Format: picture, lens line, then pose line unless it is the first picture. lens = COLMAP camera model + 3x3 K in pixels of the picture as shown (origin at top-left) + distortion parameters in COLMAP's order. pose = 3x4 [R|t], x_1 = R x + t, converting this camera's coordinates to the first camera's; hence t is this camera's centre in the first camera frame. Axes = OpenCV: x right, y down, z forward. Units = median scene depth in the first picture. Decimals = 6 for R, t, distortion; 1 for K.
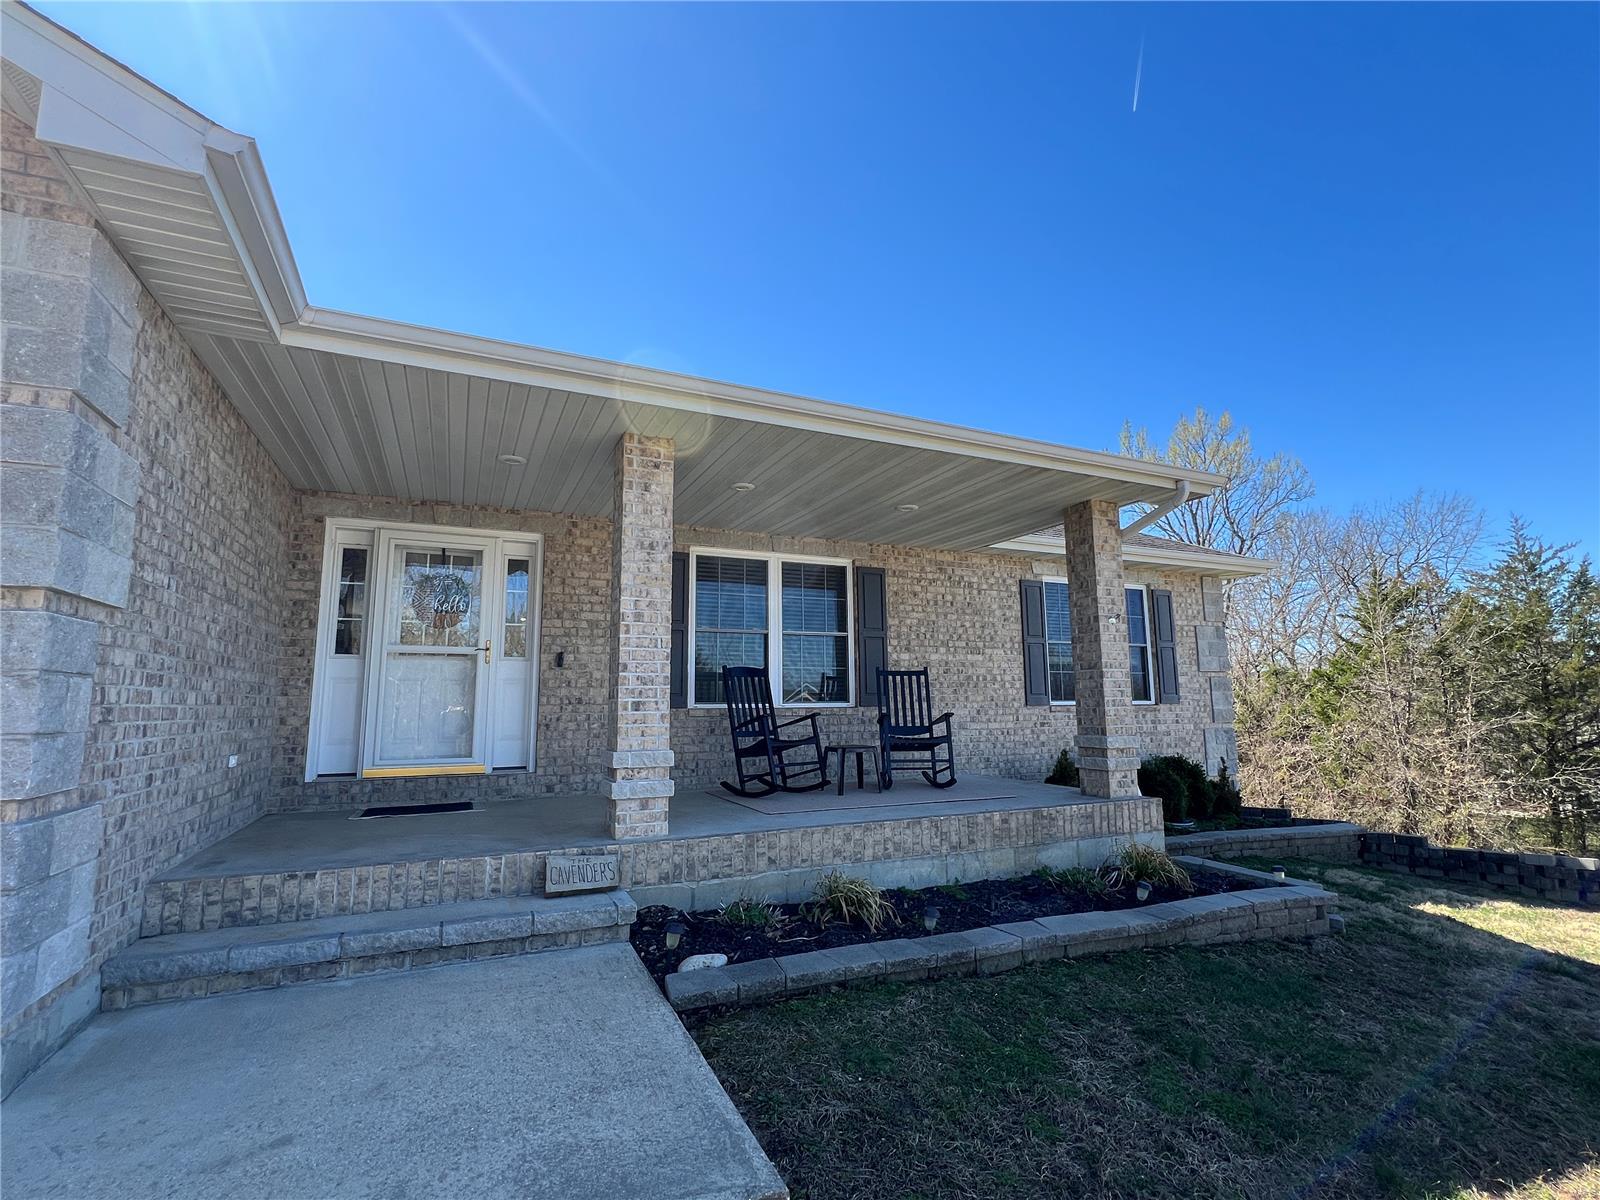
lens RADIAL K [[740.0, 0, 792.3], [0, 740.0, 599.9], [0, 0, 1]] dist [-0.000999, -0.000038]
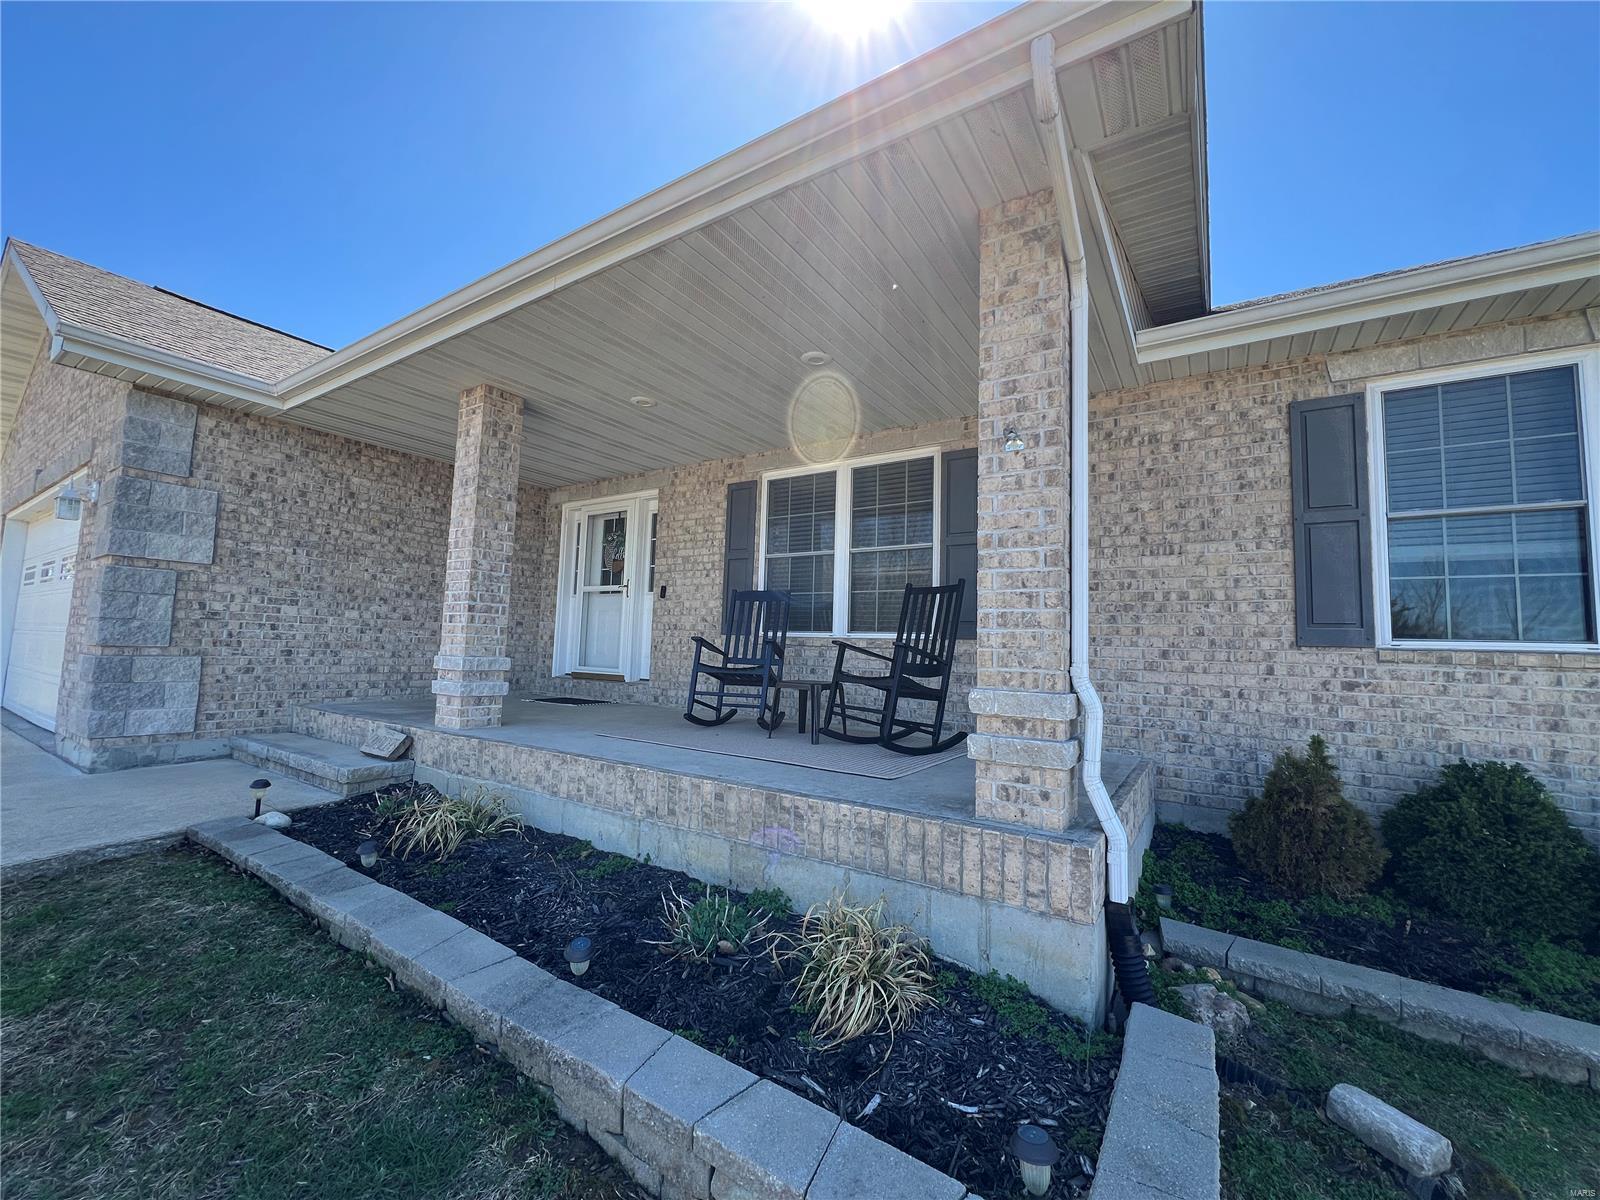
lens RADIAL K [[638.0, 0, 799.5], [0, 638.0, 599.0], [0, 0, 1]] dist [-0.004475, 0.000378]
pose [[0.542709, -0.041218, -0.838909, 0.646636], [0.082147, 0.996611, 0.004176, 0.103870], [0.835894, -0.071181, 0.544256, 0.617109]]
